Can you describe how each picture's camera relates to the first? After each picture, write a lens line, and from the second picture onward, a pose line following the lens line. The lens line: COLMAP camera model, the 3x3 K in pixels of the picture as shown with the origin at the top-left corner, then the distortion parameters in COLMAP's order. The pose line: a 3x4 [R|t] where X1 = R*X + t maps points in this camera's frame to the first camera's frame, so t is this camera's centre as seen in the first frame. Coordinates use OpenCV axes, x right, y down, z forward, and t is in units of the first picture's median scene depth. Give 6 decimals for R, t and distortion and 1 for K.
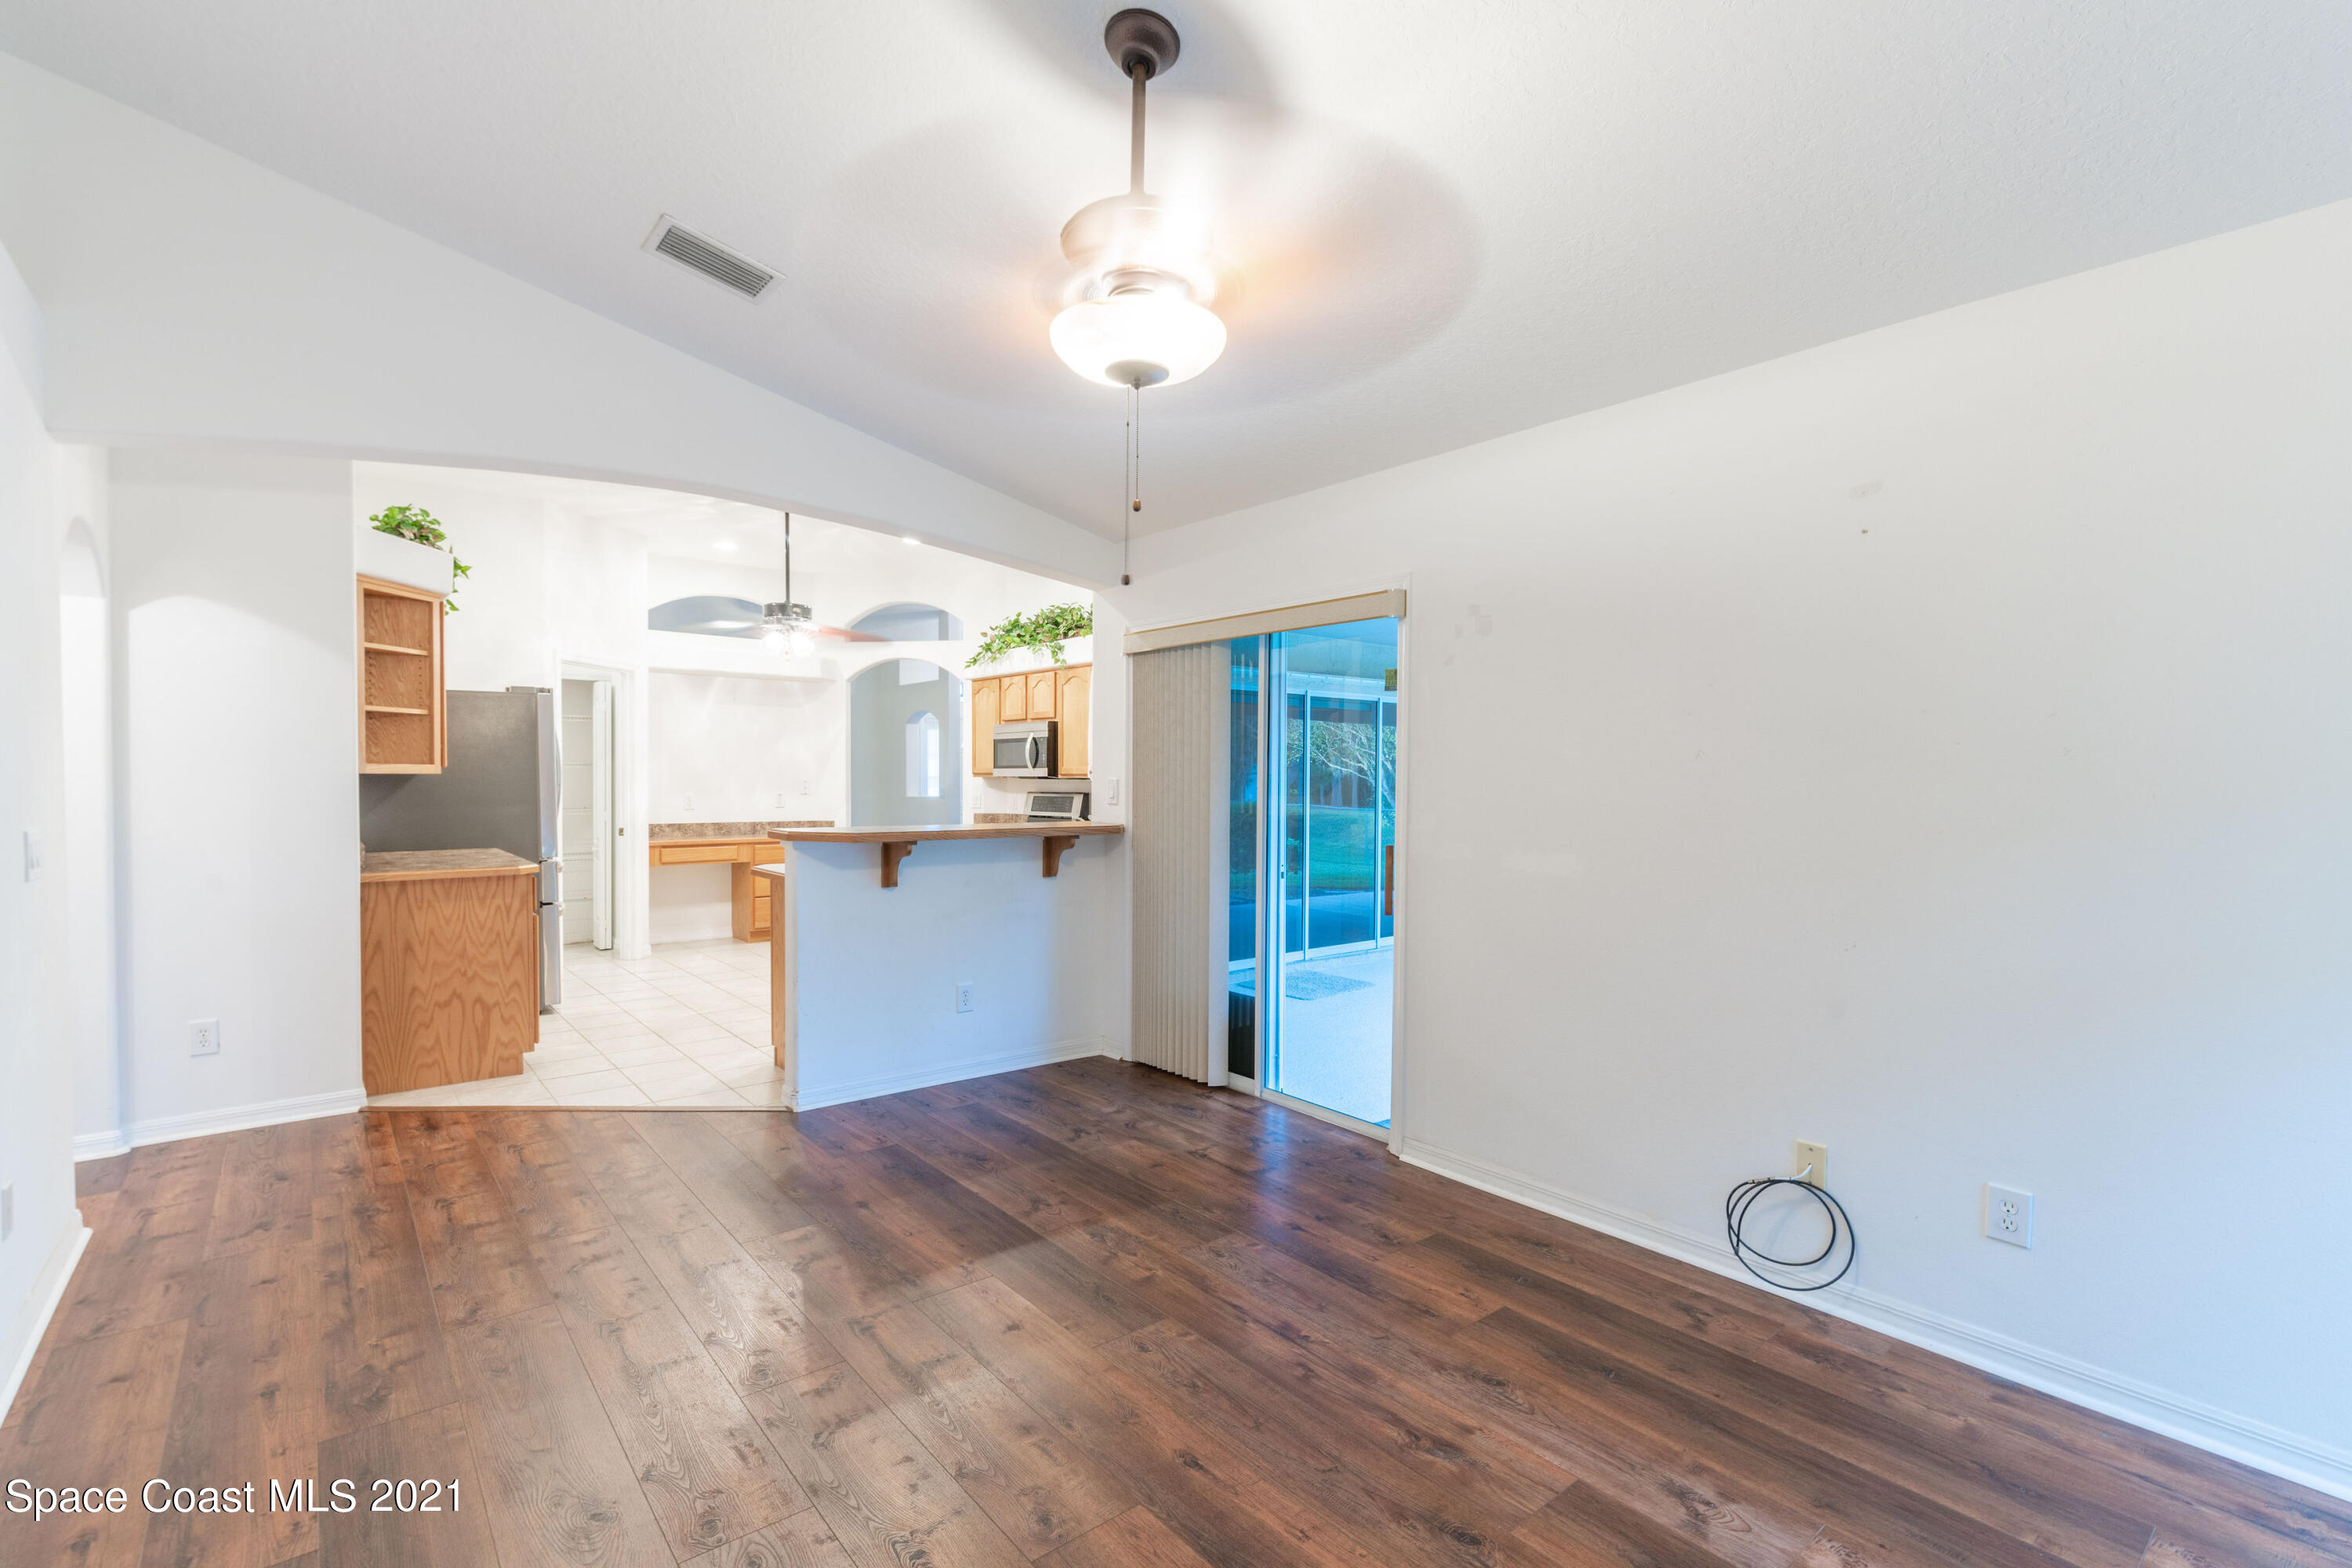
lens RADIAL K [[1023.1, 0, 1123.1], [0, 1023.1, 792.8], [0, 0, 1]] dist [-0.000427, 0.000077]
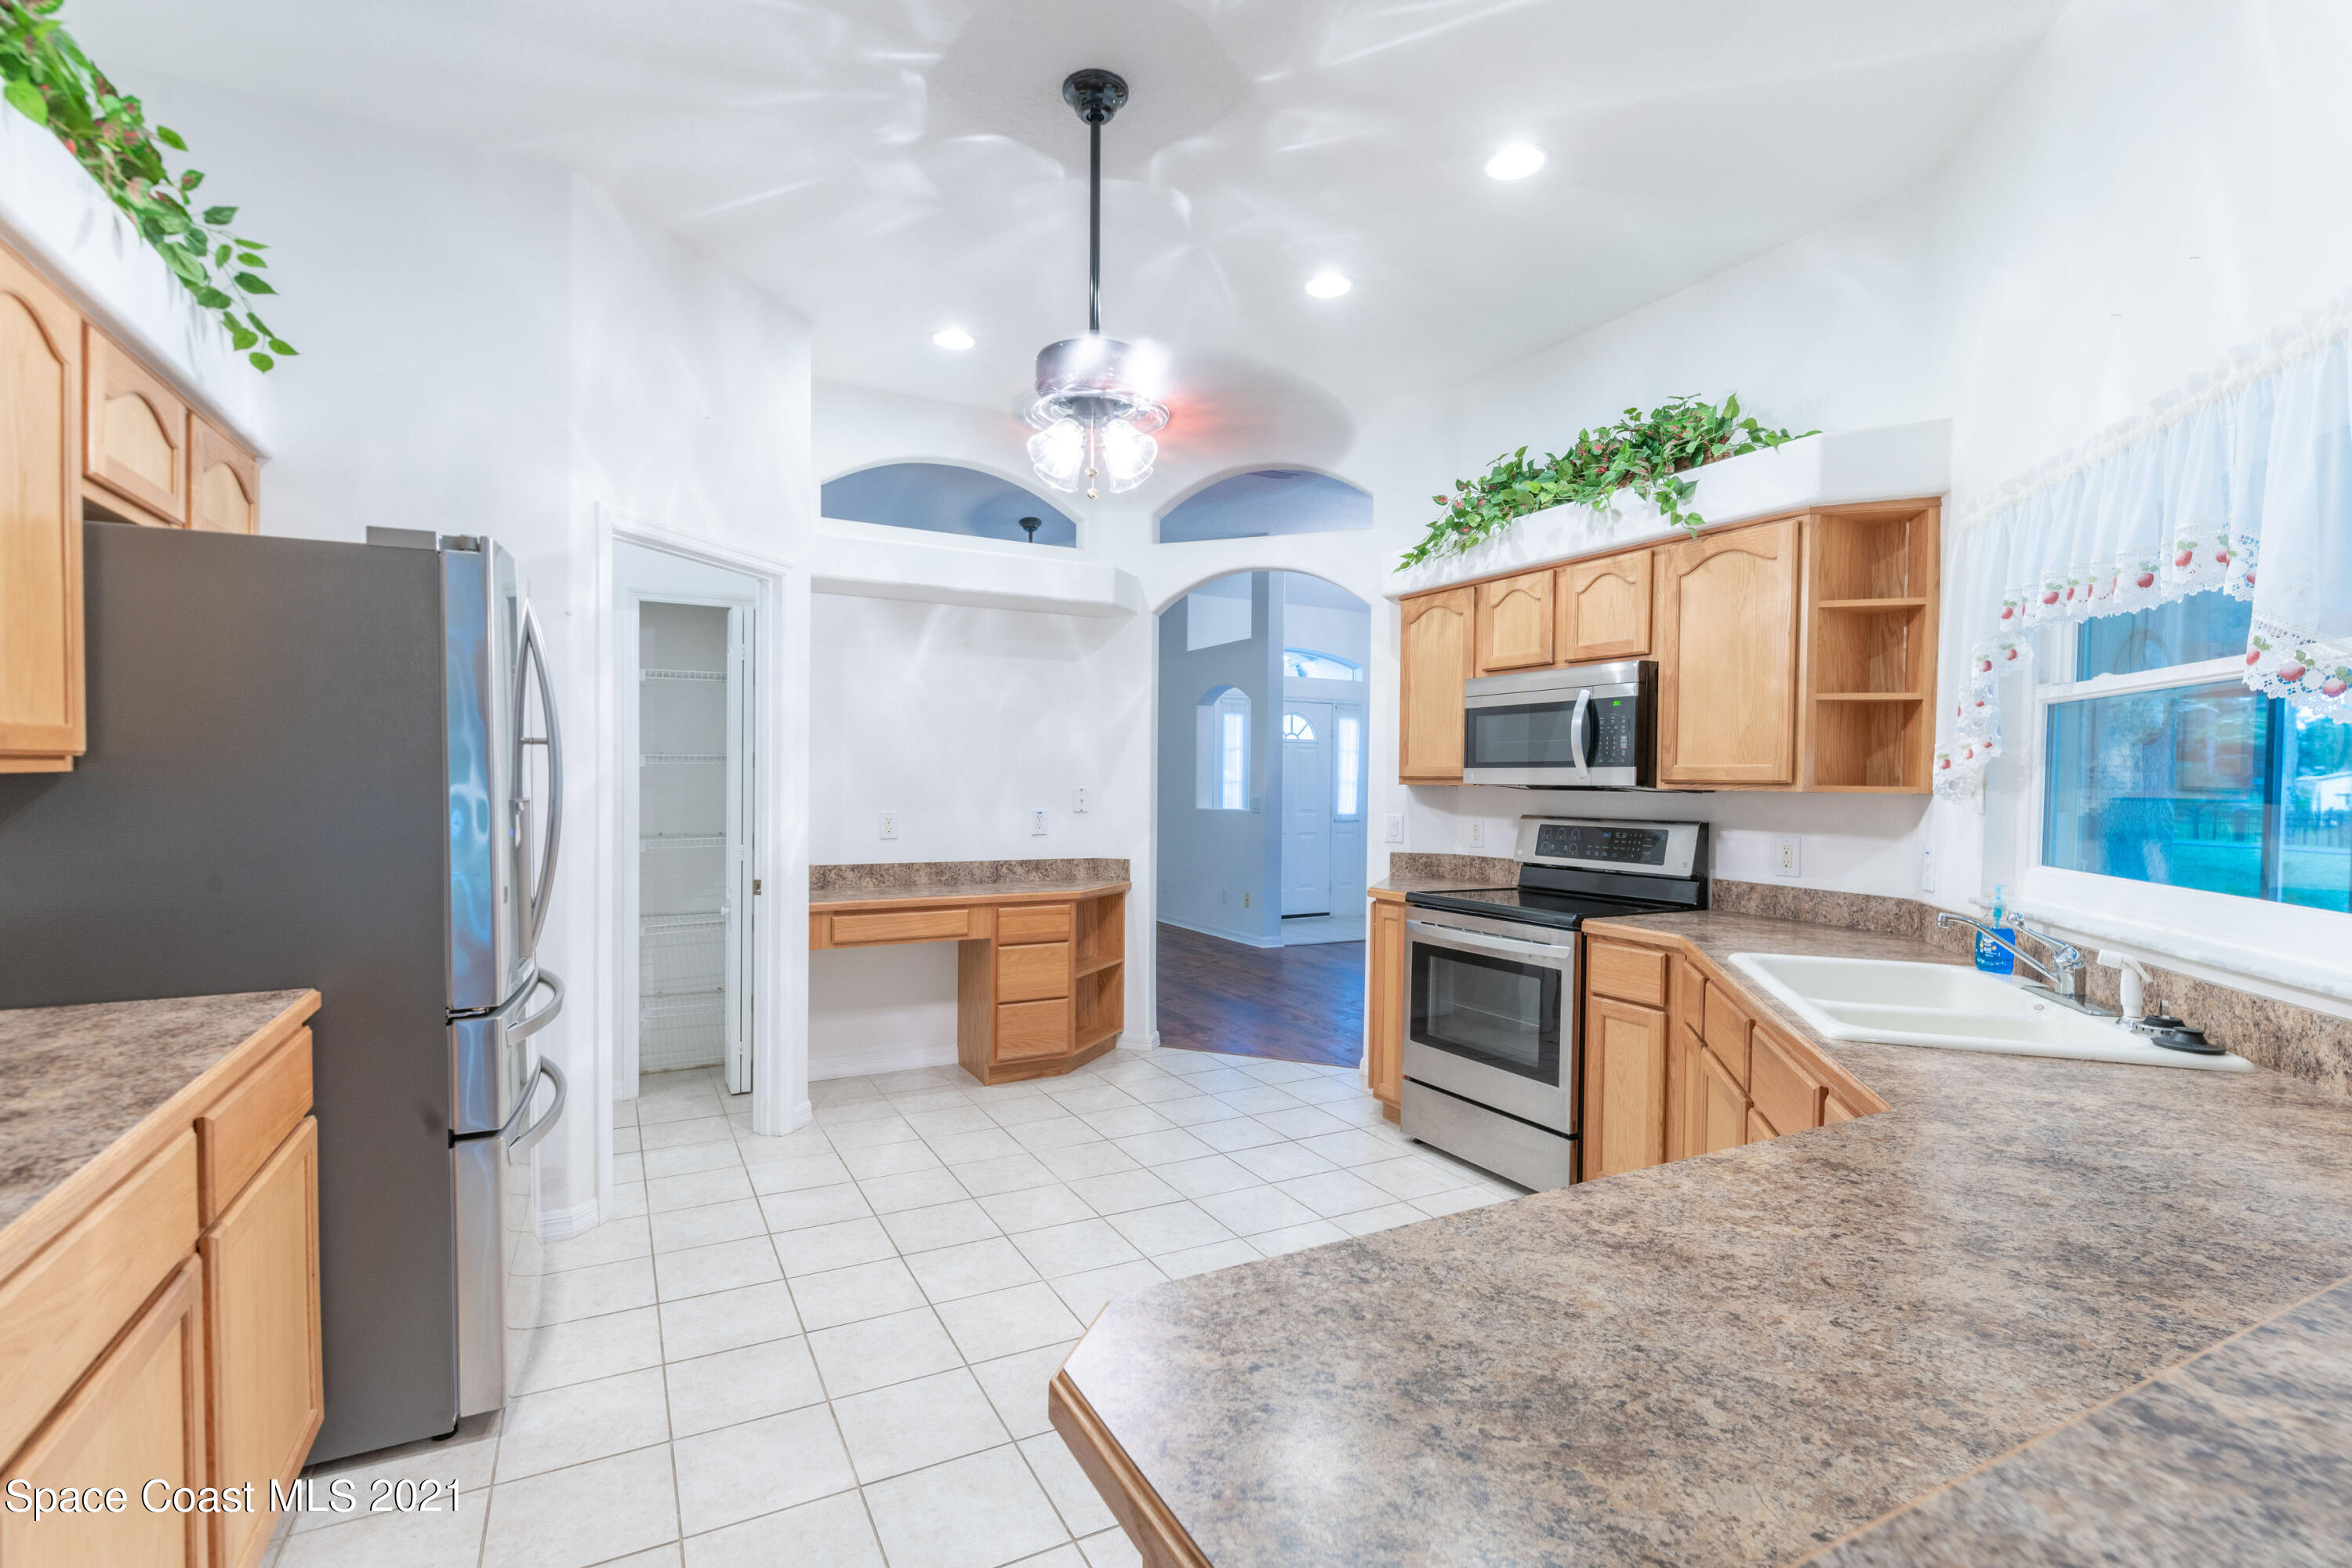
lens RADIAL K [[1061.5, 0, 1152.9], [0, 1061.5, 799.2], [0, 0, 1]] dist [-0.001233, 0.000639]
pose [[0.982784, 0.008883, -0.184545, -0.179159], [-0.008319, 0.999958, 0.003829, -0.009348], [0.184572, -0.002228, 0.982817, 0.469050]]
